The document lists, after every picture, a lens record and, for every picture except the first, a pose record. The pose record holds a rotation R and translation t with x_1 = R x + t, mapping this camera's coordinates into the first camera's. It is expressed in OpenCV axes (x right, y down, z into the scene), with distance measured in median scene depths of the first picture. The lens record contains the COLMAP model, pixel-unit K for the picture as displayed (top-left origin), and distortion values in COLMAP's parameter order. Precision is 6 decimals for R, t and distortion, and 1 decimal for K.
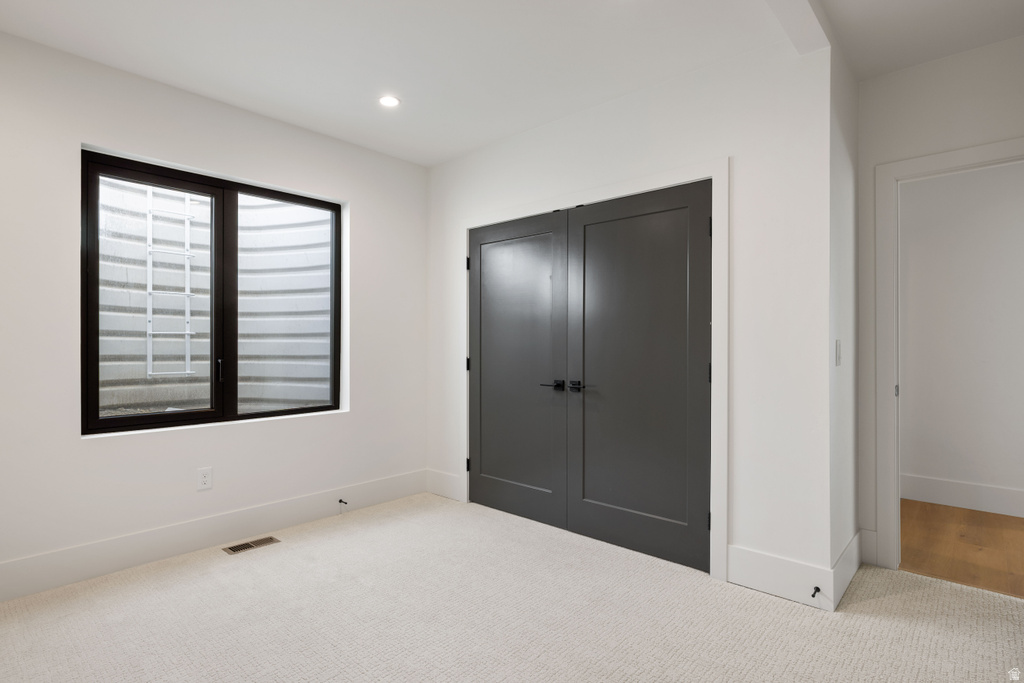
lens RADIAL K [[523.7, 0, 510.4], [0, 523.7, 343.1], [0, 0, 1]] dist [-0.000206, 0.003222]
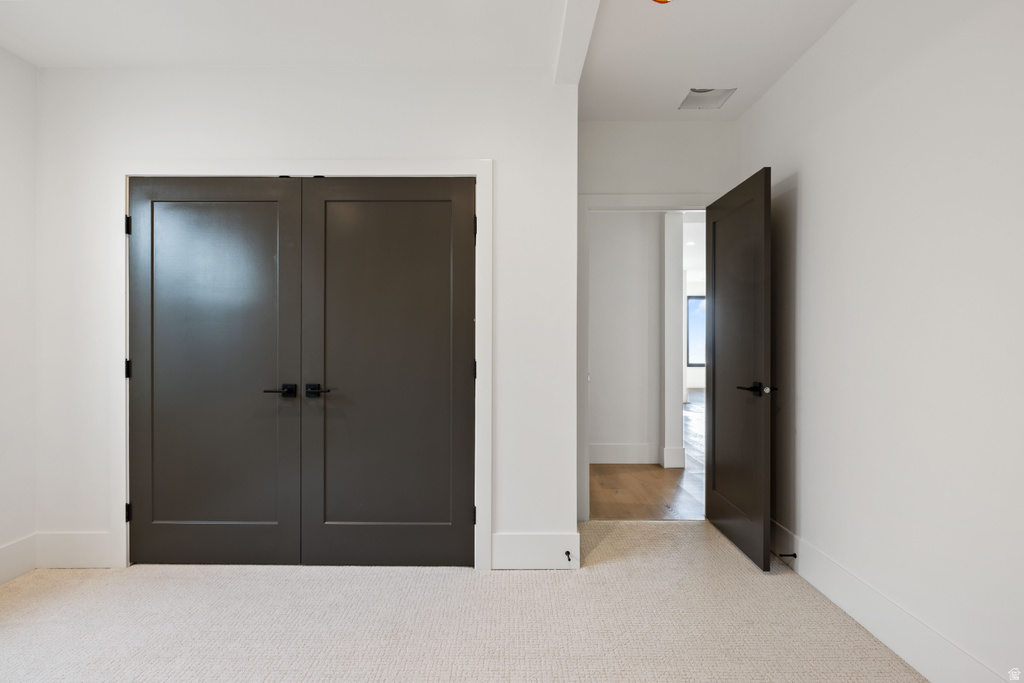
lens RADIAL K [[523.7, 0, 511.8], [0, 523.7, 341.2], [0, 0, 1]] dist [-0.000206, 0.003222]
pose [[0.746324, -0.000703, 0.665583, -0.200575], [-0.001264, 0.999996, 0.002473, 0.000690], [-0.665582, -0.002687, 0.746320, 0.164831]]
